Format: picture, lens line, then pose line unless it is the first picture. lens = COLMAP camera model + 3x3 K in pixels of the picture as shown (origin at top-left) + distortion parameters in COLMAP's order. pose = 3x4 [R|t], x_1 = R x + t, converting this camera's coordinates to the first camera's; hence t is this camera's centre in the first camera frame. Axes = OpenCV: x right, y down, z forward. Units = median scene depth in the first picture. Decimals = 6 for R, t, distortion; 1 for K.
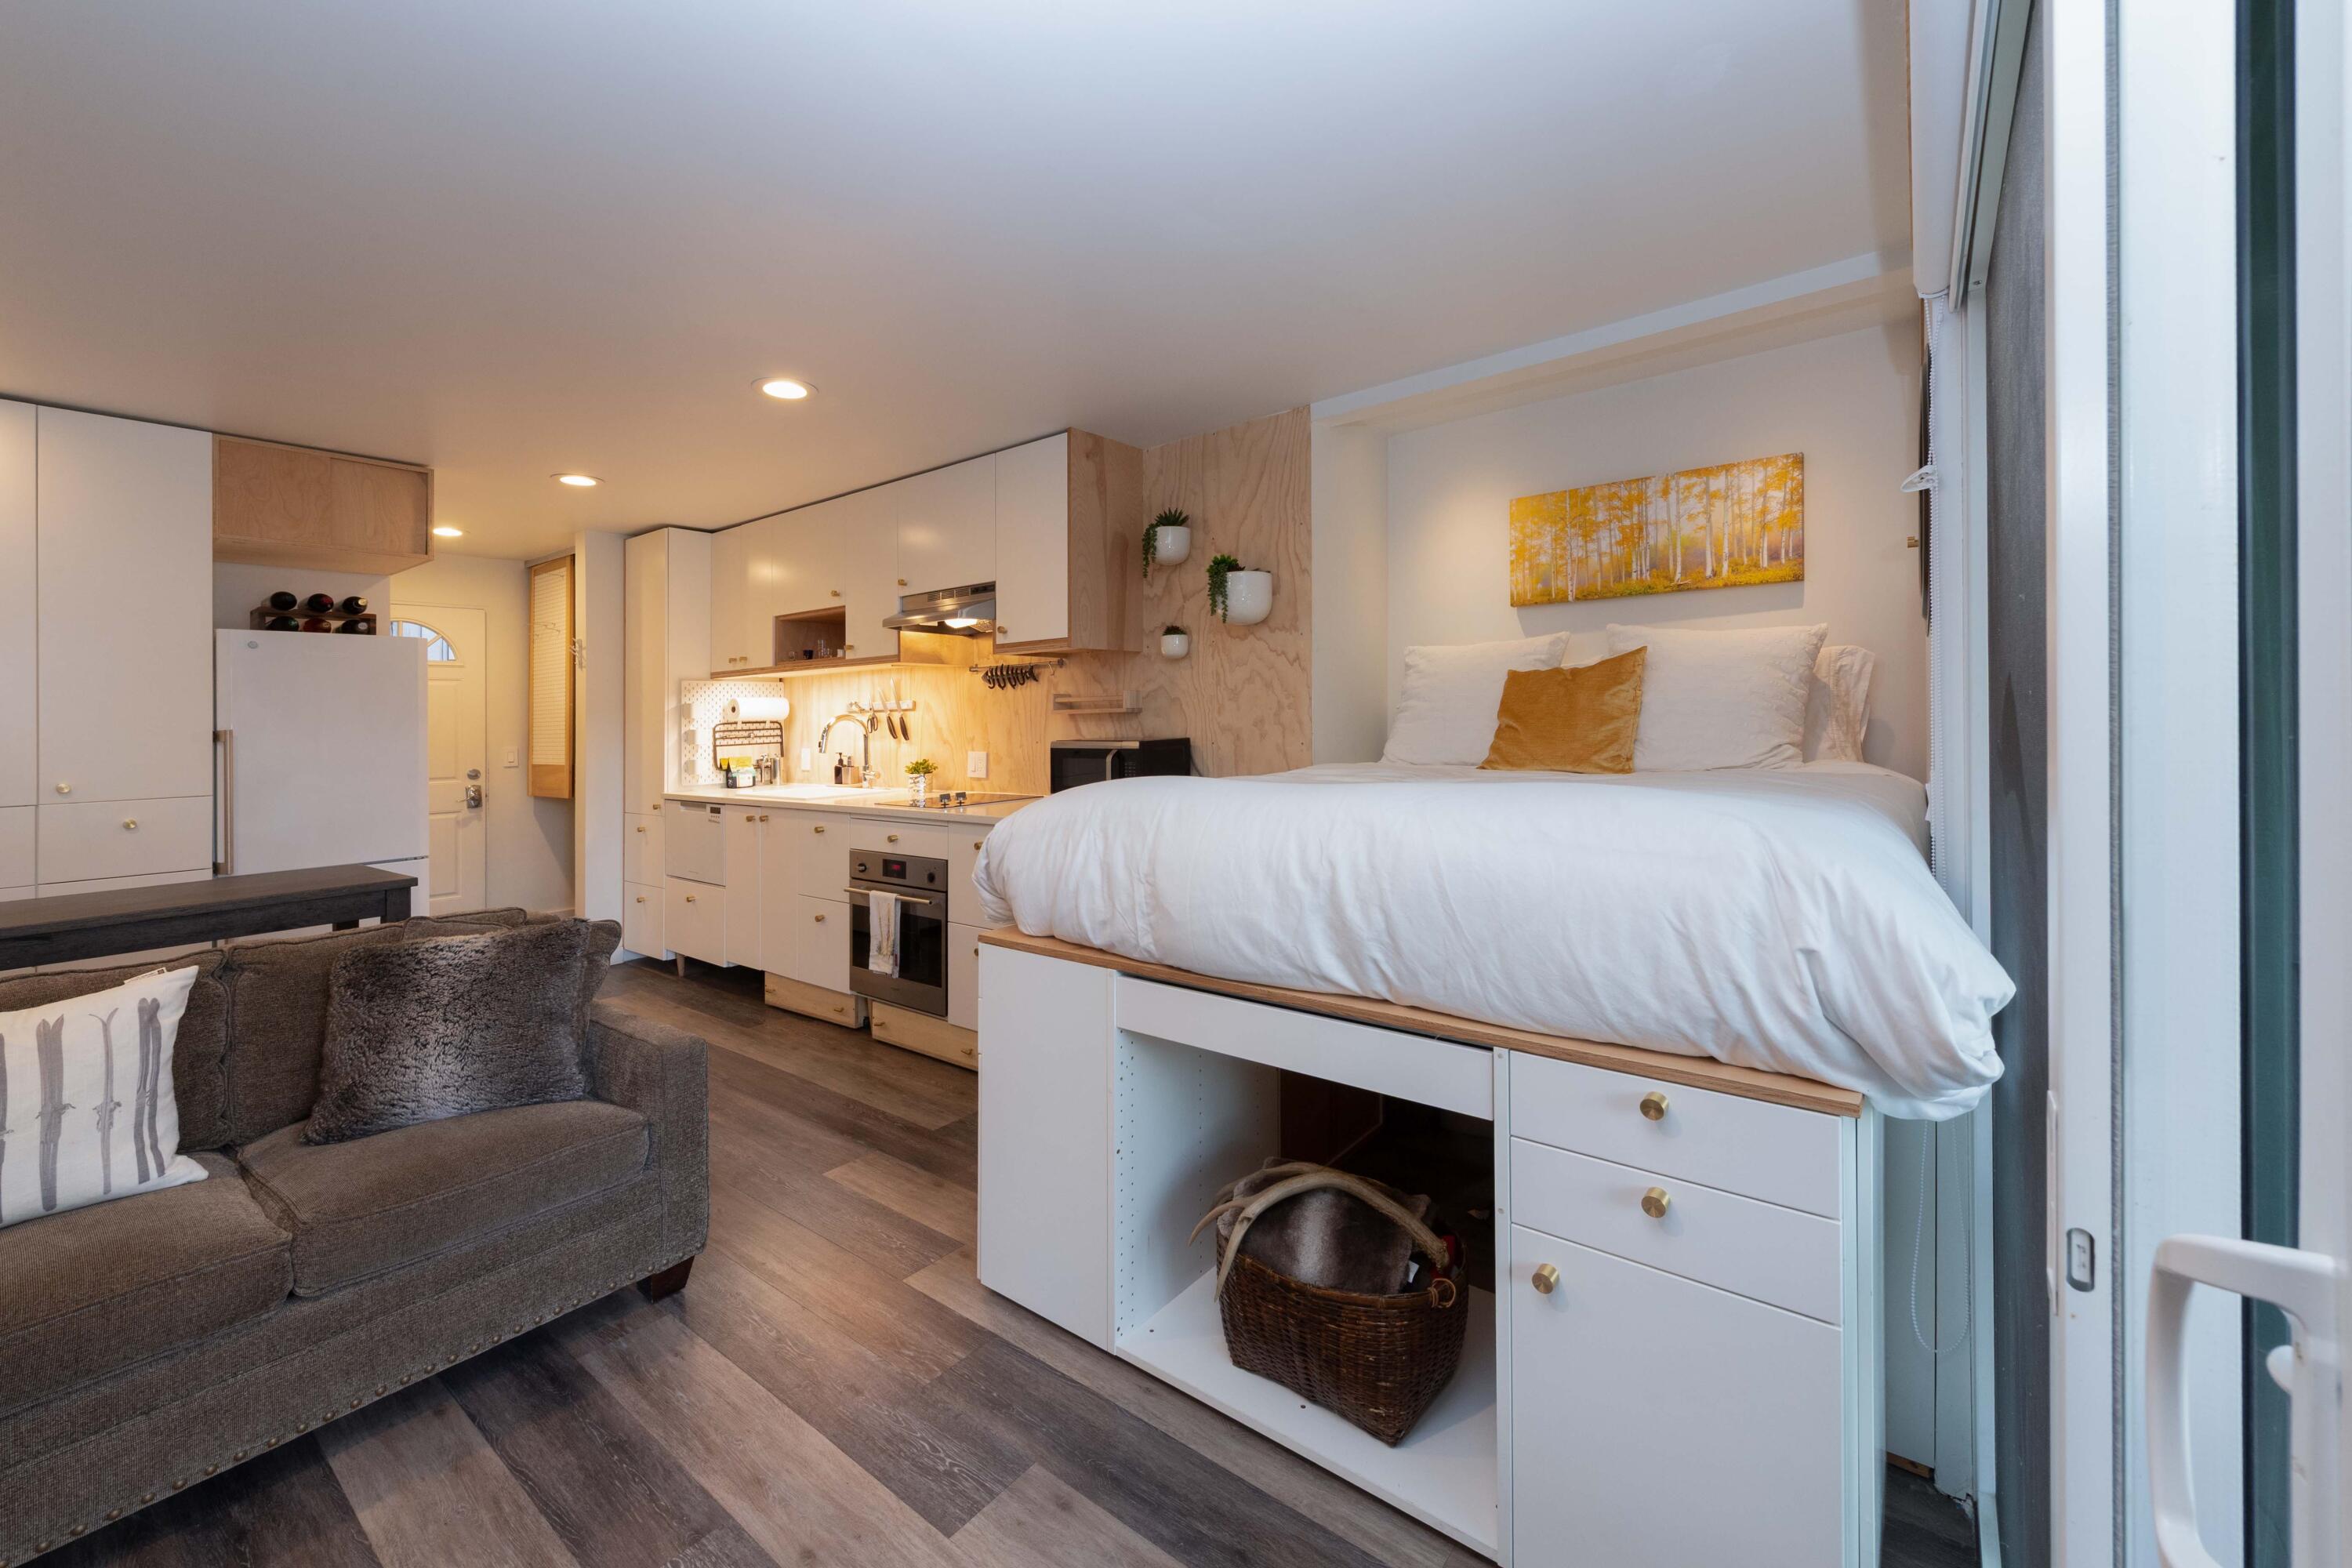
lens RADIAL K [[870.3, 0, 1150.2], [0, 870.3, 715.2], [0, 0, 1]] dist [0.010898, -0.003090]
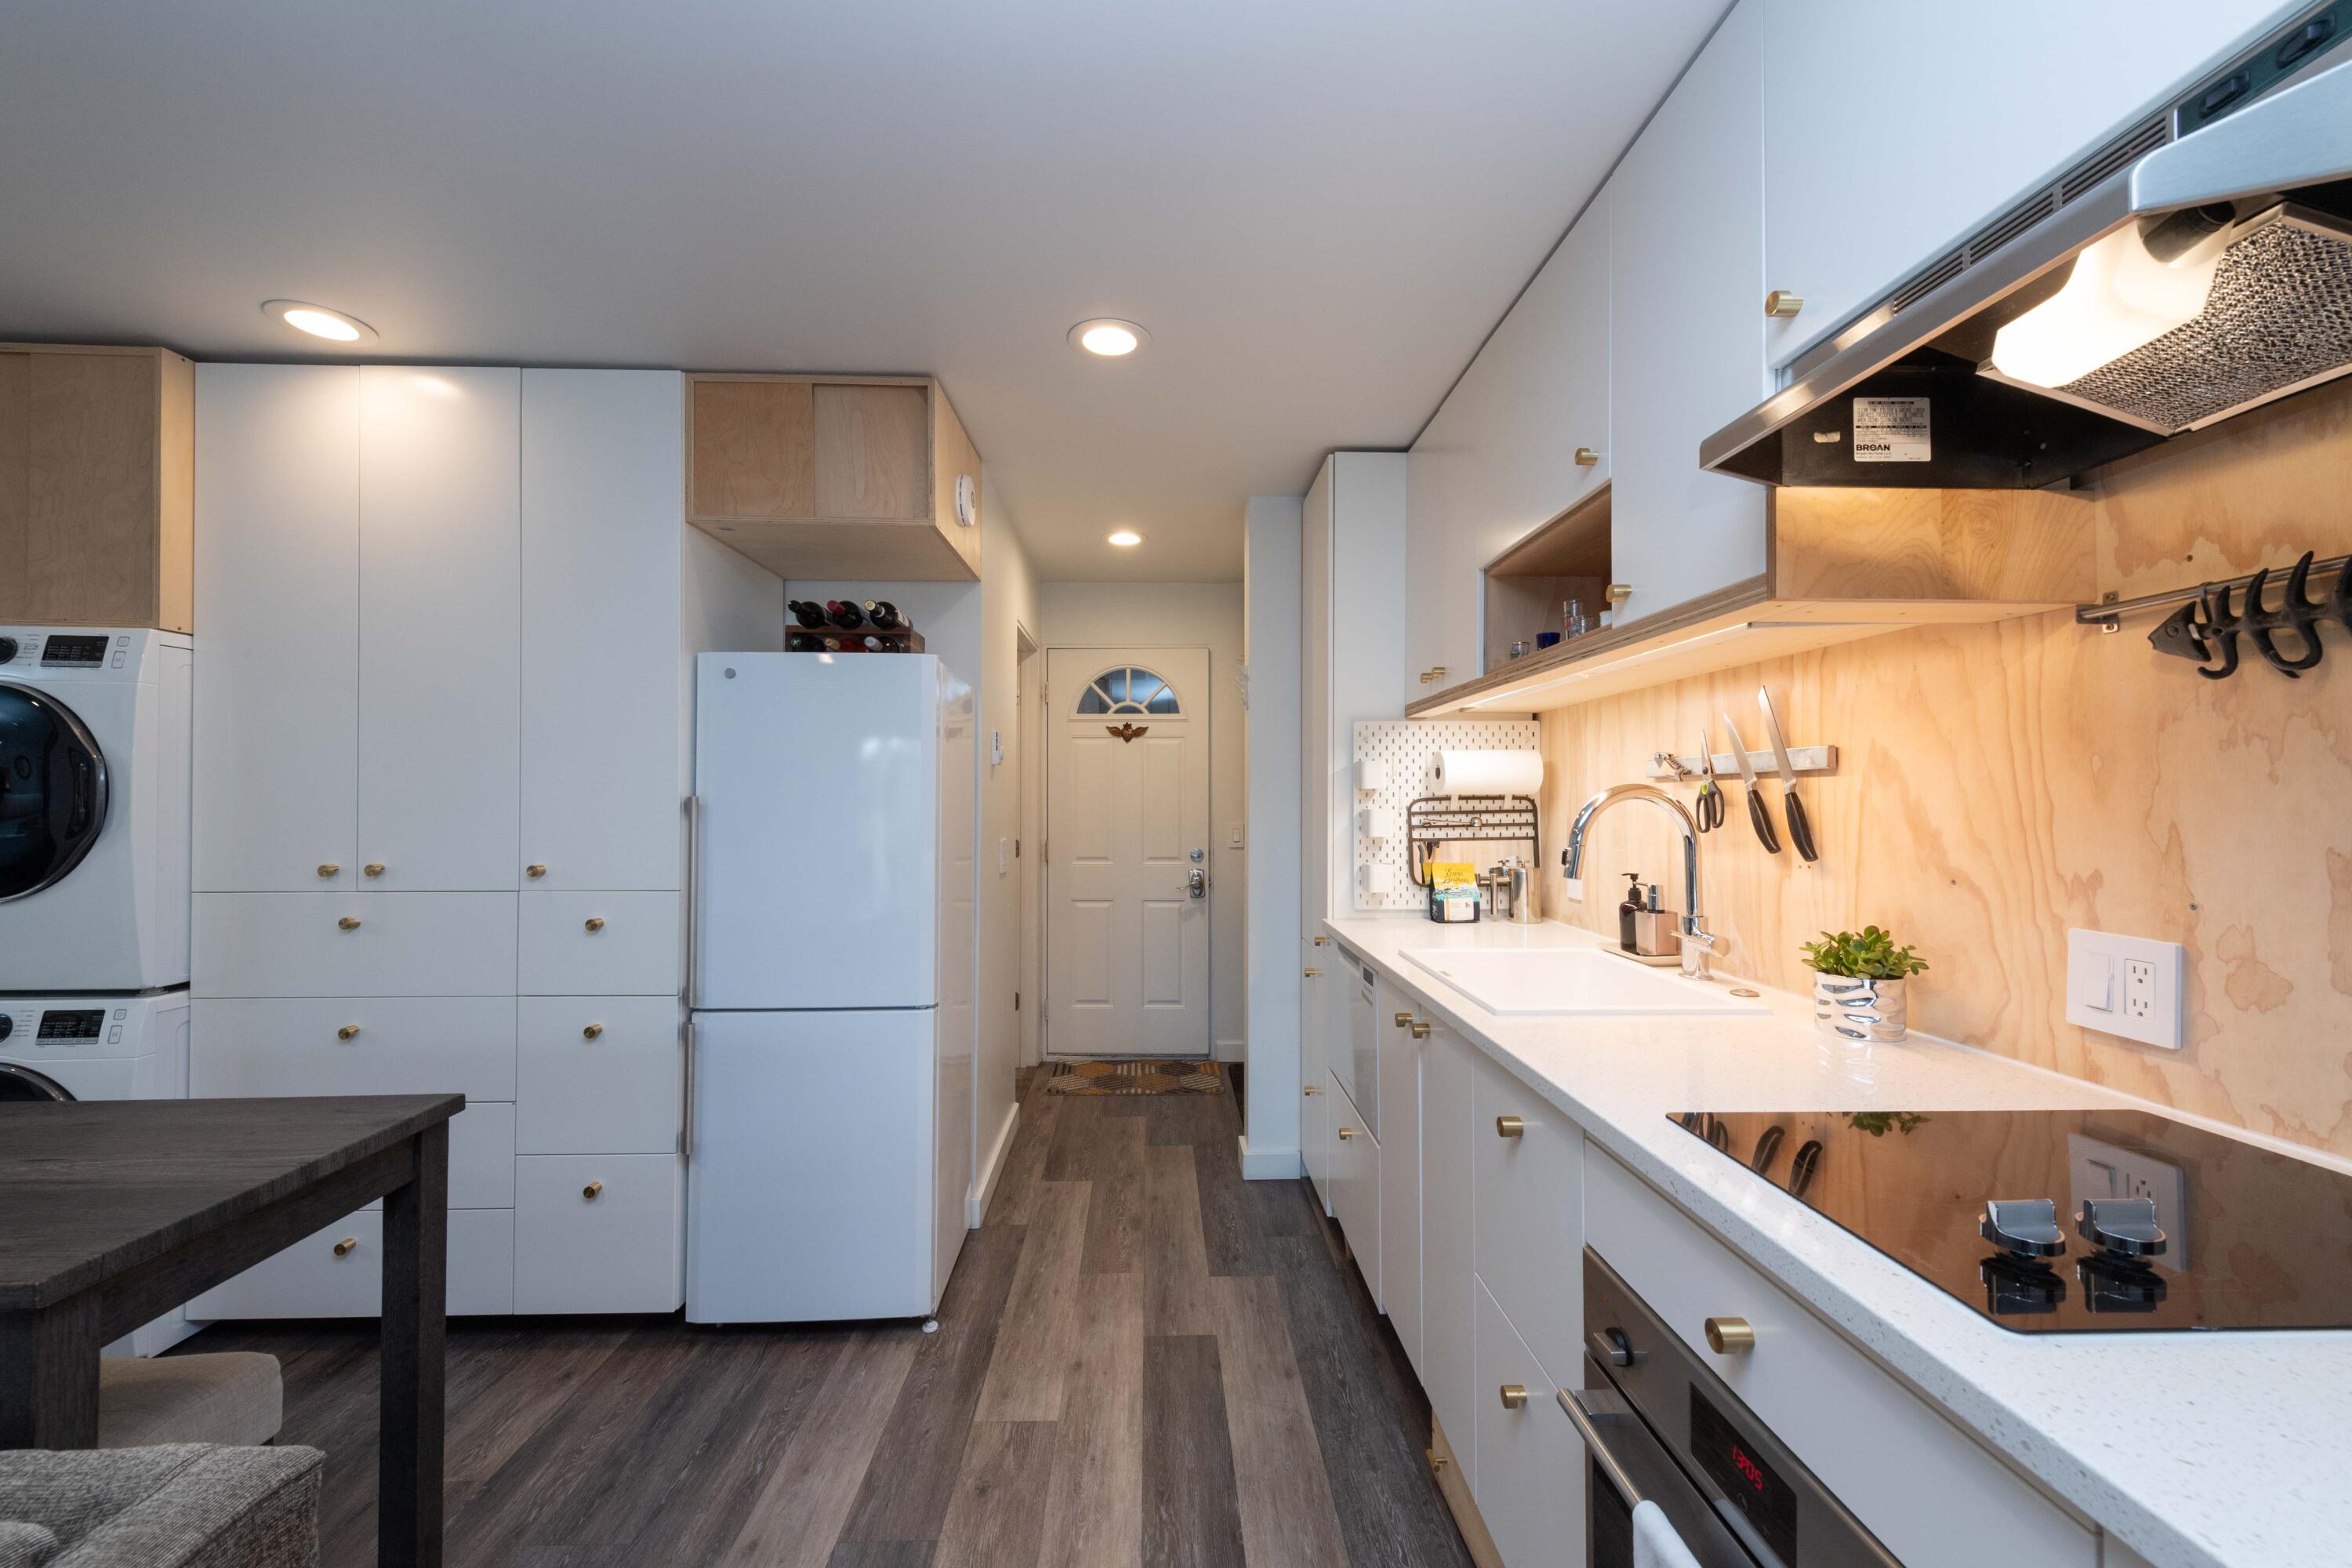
lens RADIAL K [[910.3, 0, 1258.2], [0, 910.3, 786.1], [0, 0, 1]] dist [0.001281, -0.000083]
pose [[0.682681, 0.011297, -0.730629, -0.228607], [-0.010851, 0.999927, 0.005321, -0.000151], [0.730635, 0.004295, 0.682754, 0.824092]]
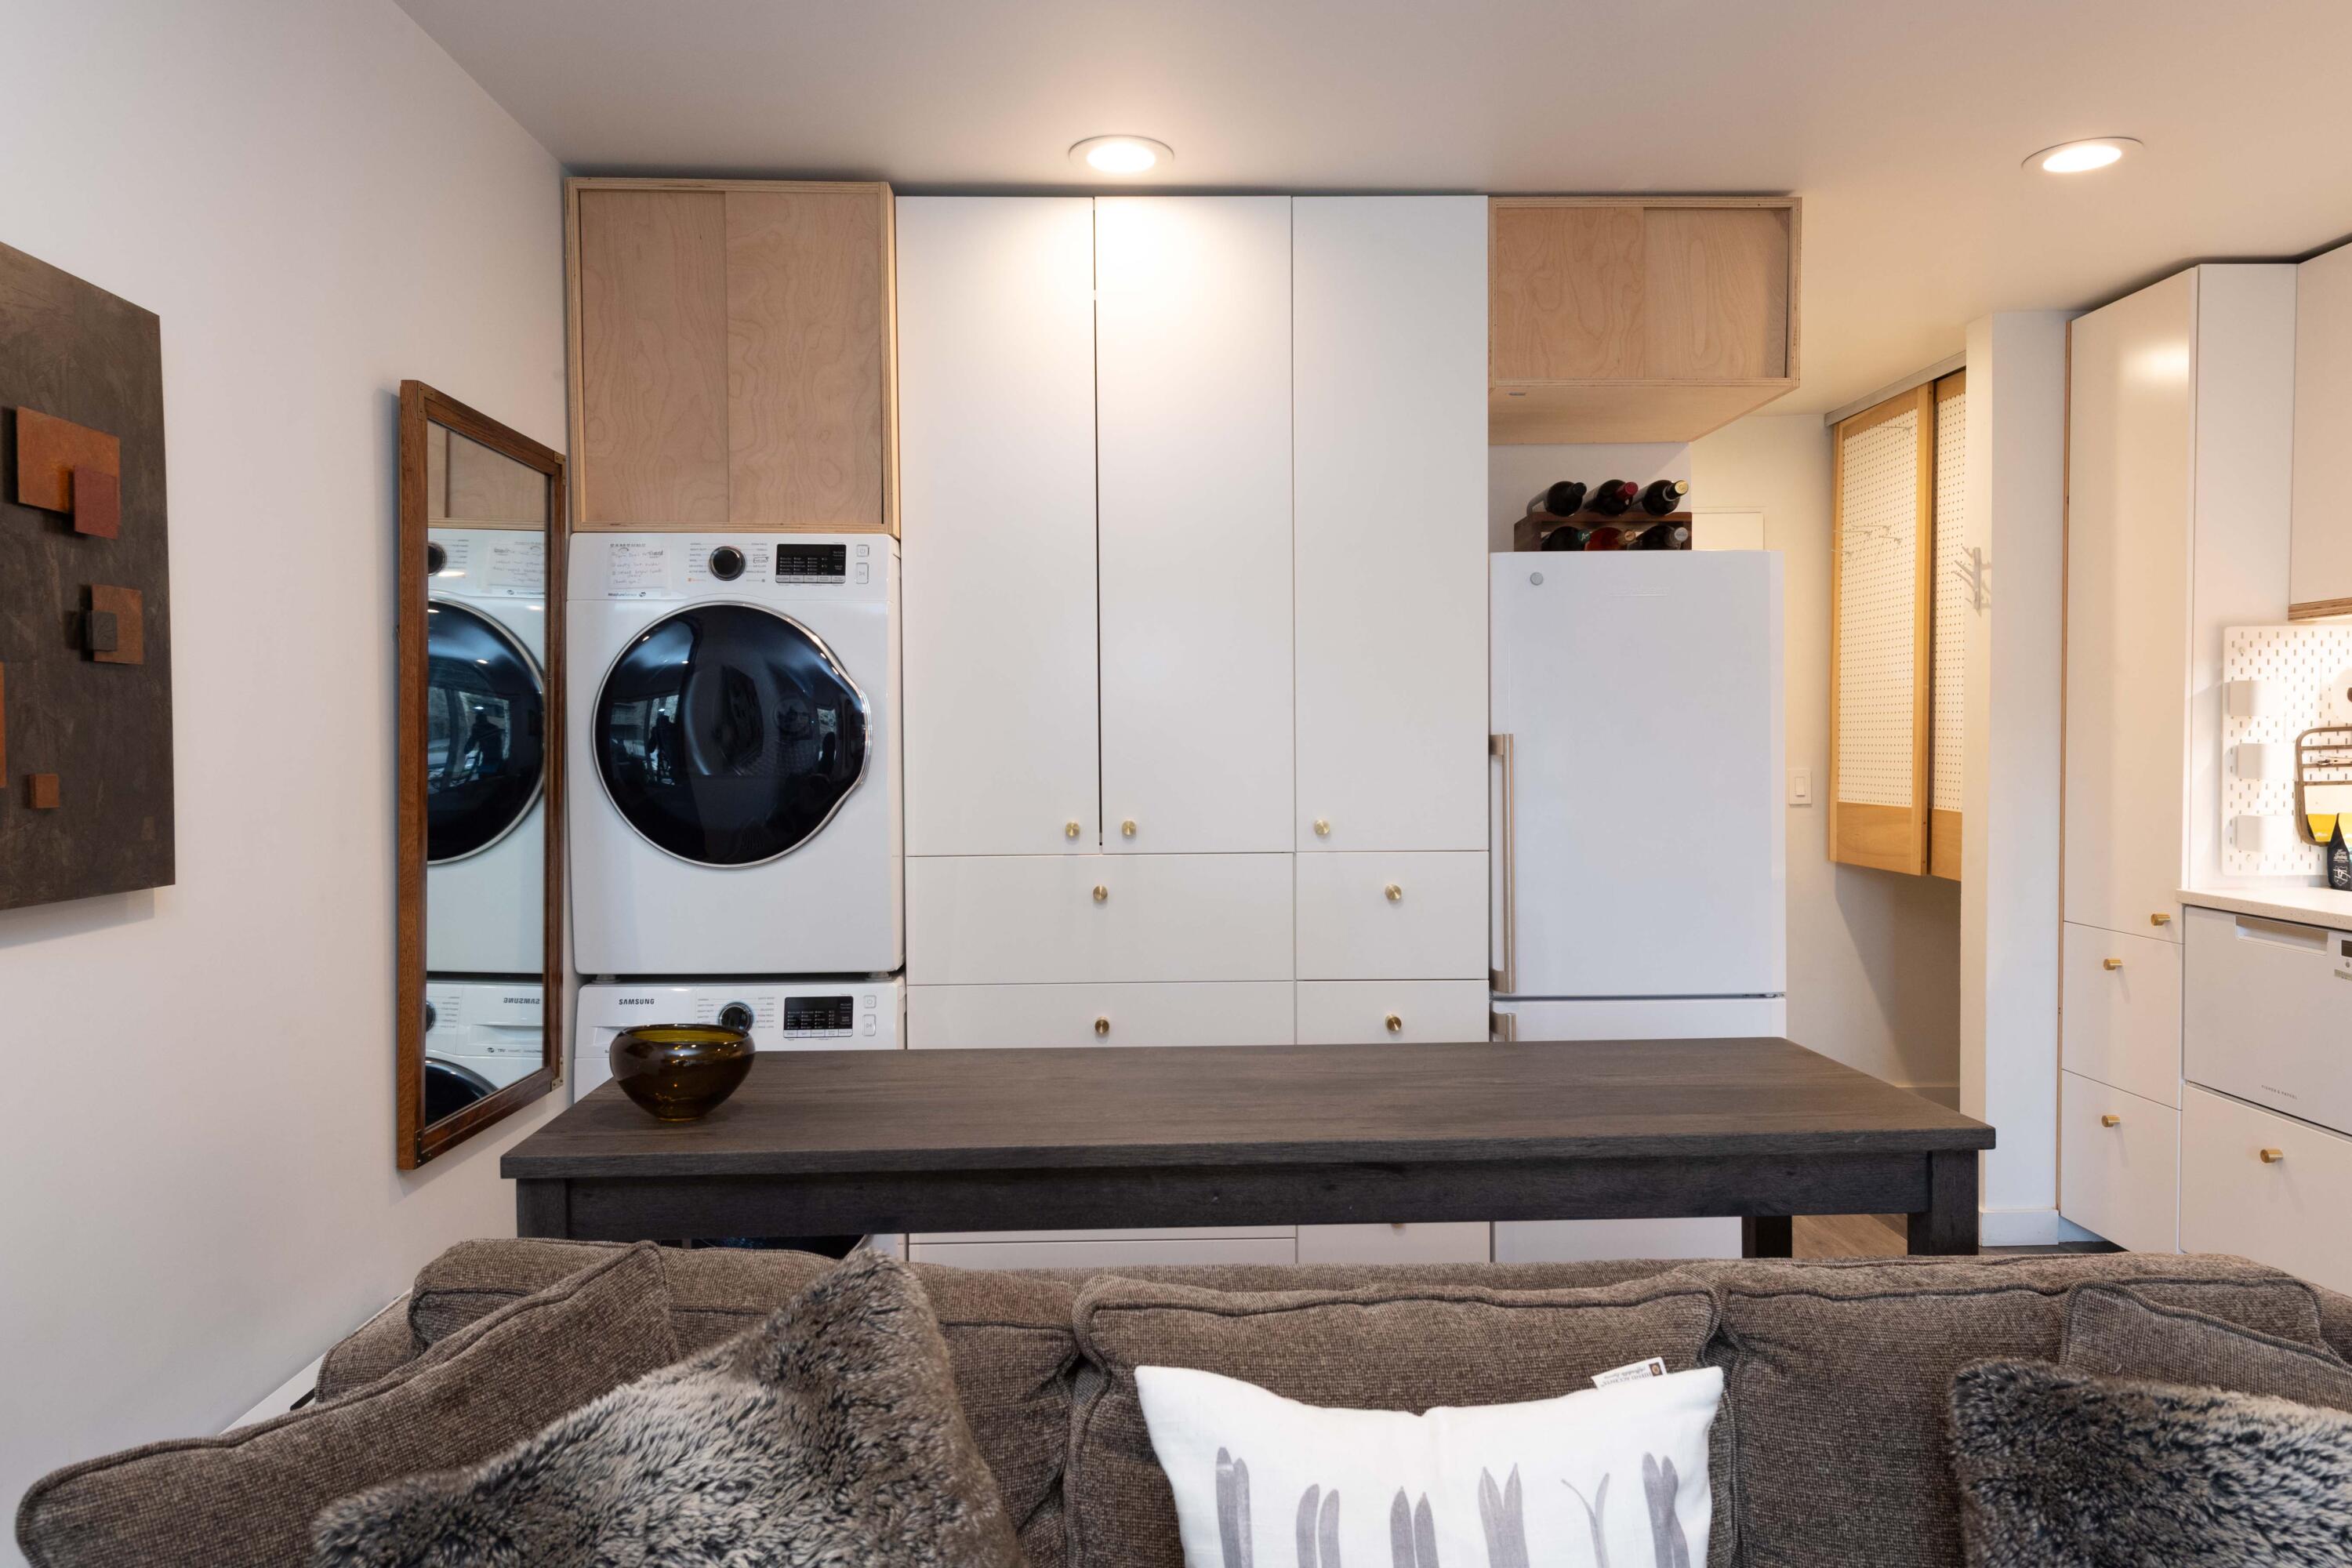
lens RADIAL K [[1589.1, 0, 1309.0], [0, 1589.1, 782.8], [0, 0, 1]] dist [0.002021, 0.000923]
pose [[0.672302, 0.036102, -0.739396, -0.392945], [-0.001528, 0.998876, 0.047381, 0.000388], [0.740276, -0.030724, 0.671601, 0.230980]]
